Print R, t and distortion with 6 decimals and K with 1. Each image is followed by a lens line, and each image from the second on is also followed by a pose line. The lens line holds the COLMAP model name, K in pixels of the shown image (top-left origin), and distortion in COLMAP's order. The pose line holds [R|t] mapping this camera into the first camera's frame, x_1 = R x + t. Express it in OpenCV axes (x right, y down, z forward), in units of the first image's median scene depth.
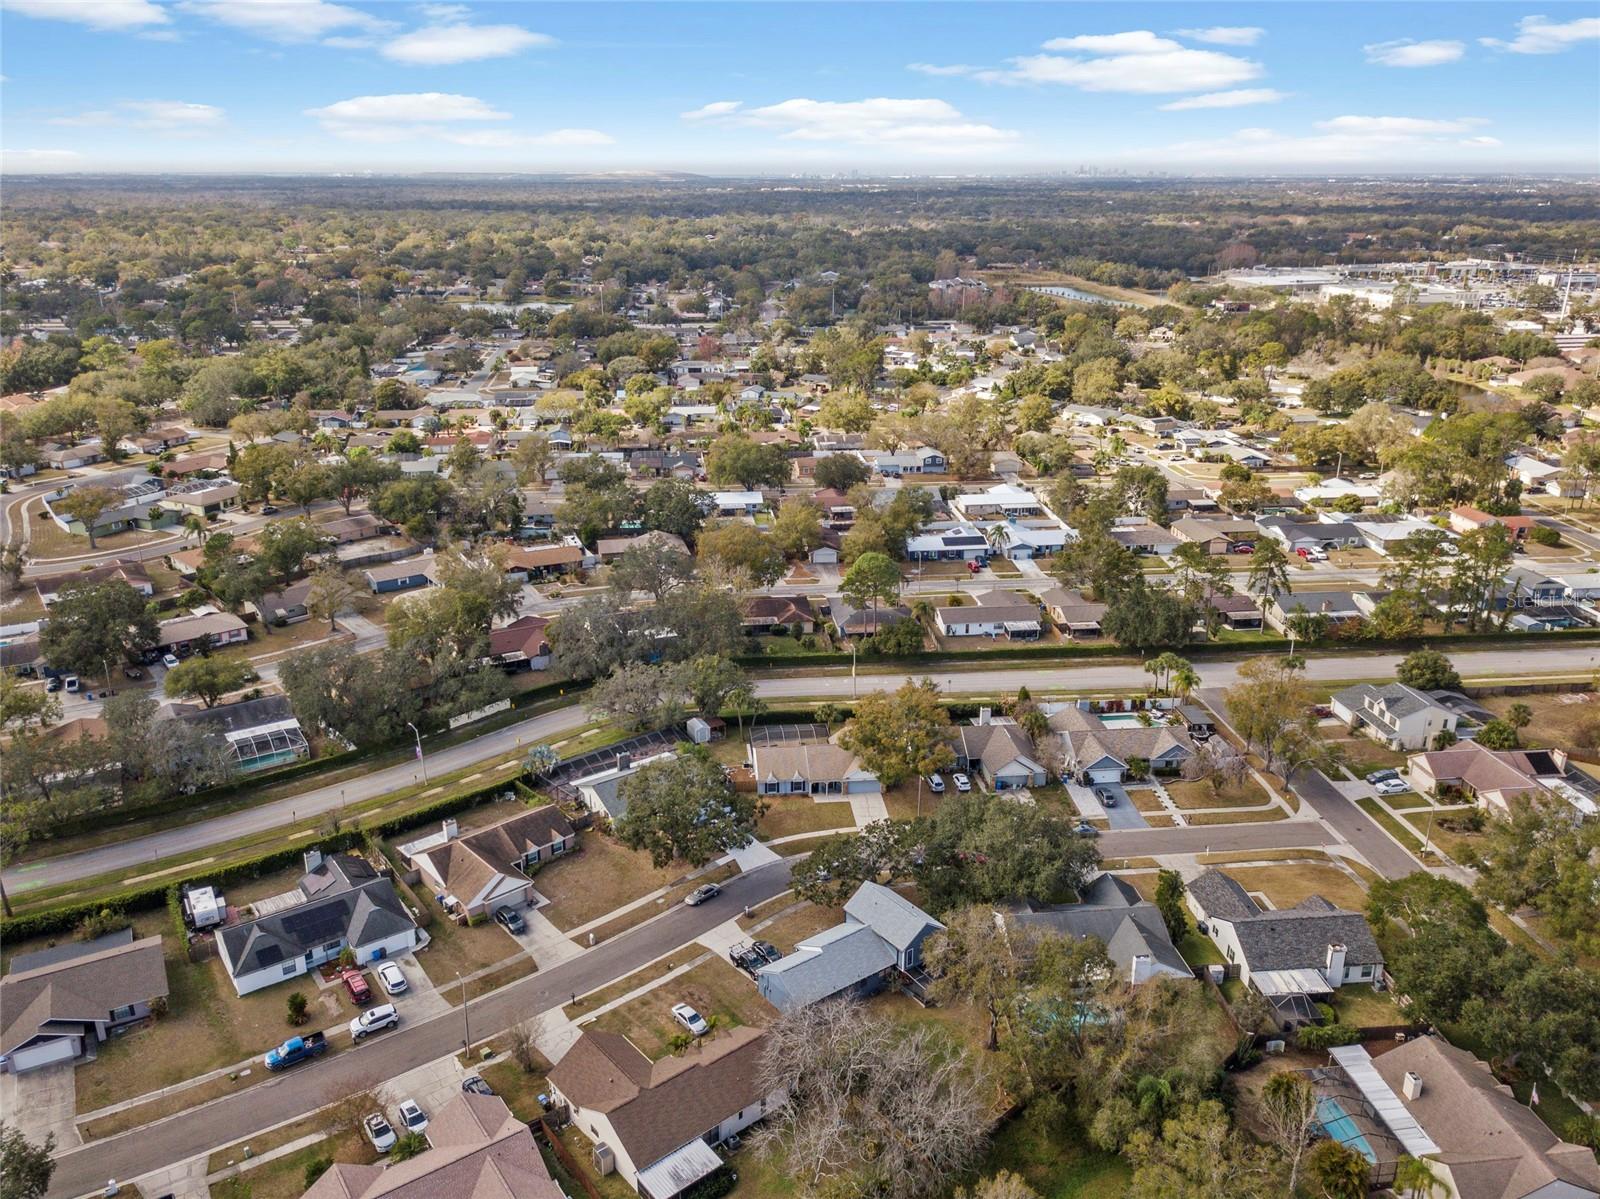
lens RADIAL K [[1229.5, 0, 800.0], [0, 1229.5, 599.5], [0, 0, 1]] dist [0.006526, 0.001999]
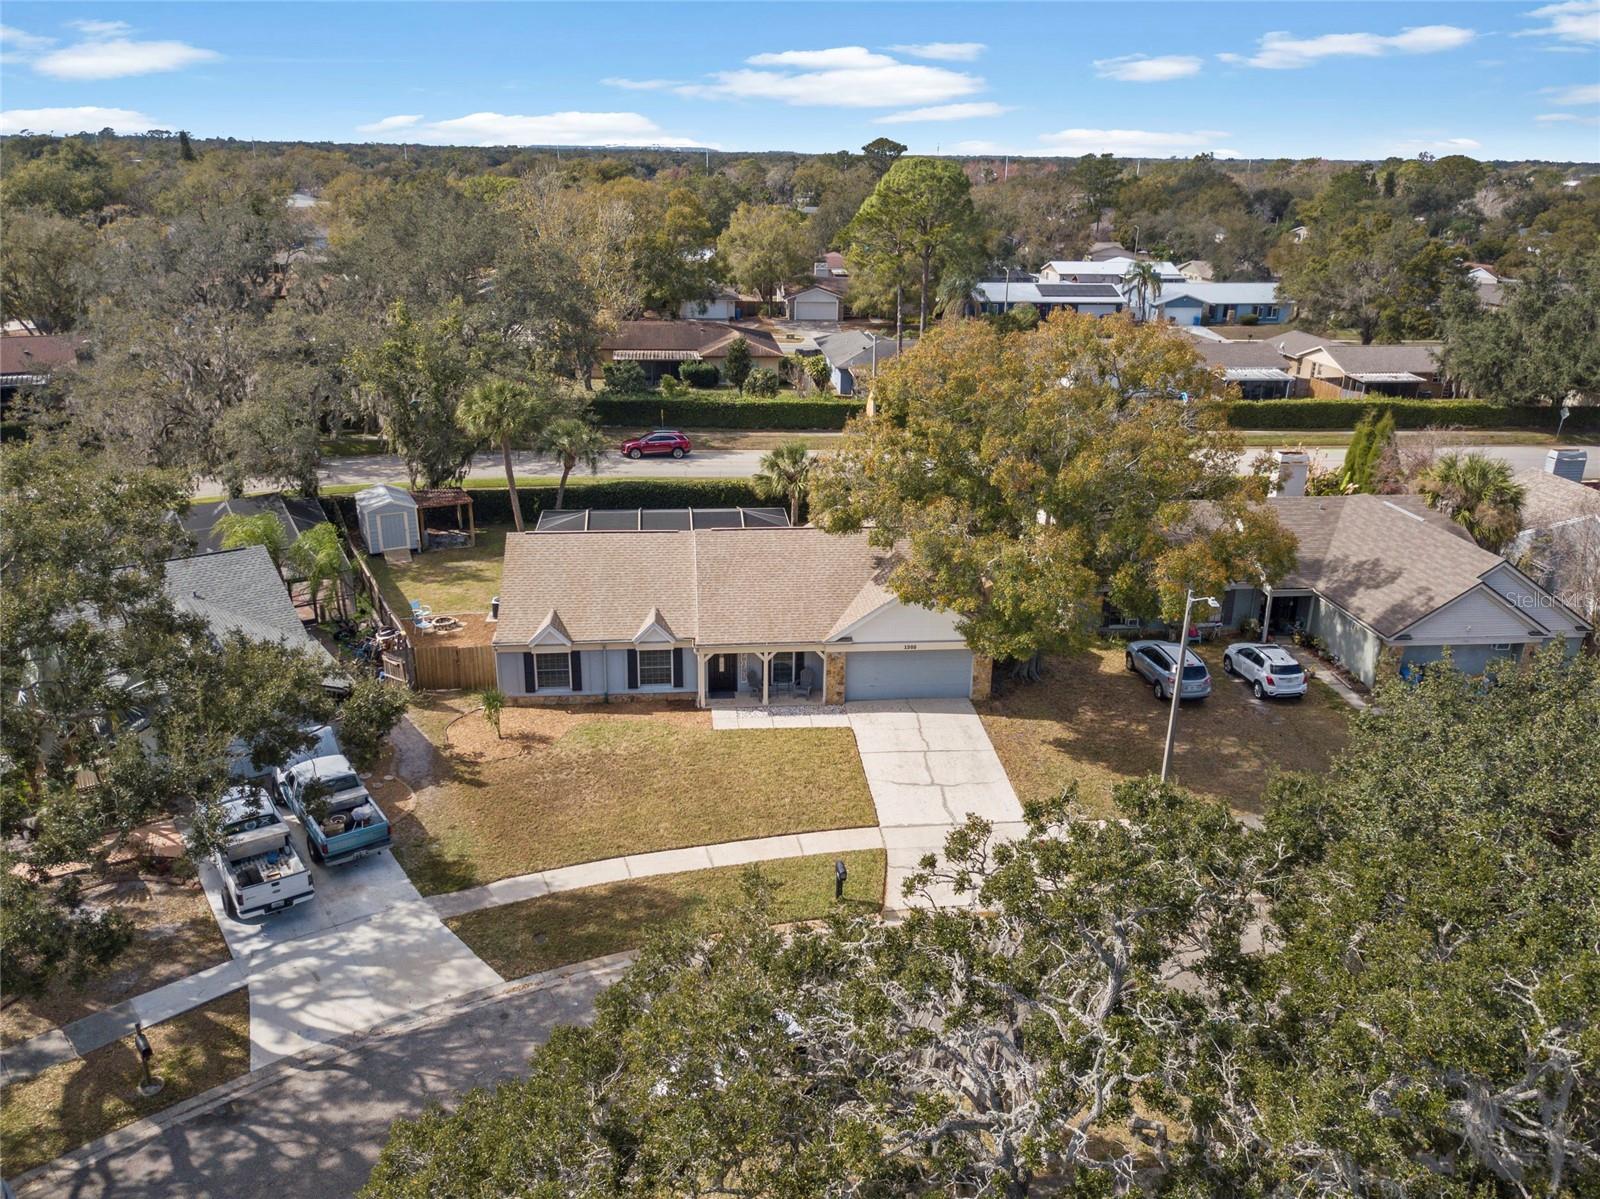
lens RADIAL K [[1229.5, 0, 800.0], [0, 1229.5, 599.5], [0, 0, 1]] dist [0.006526, 0.001999]
pose [[0.999652, -0.016859, -0.020313, 0.030607], [0.016854, 0.999858, -0.000391, 0.130310], [0.020316, 0.000048, 0.999794, 0.695357]]
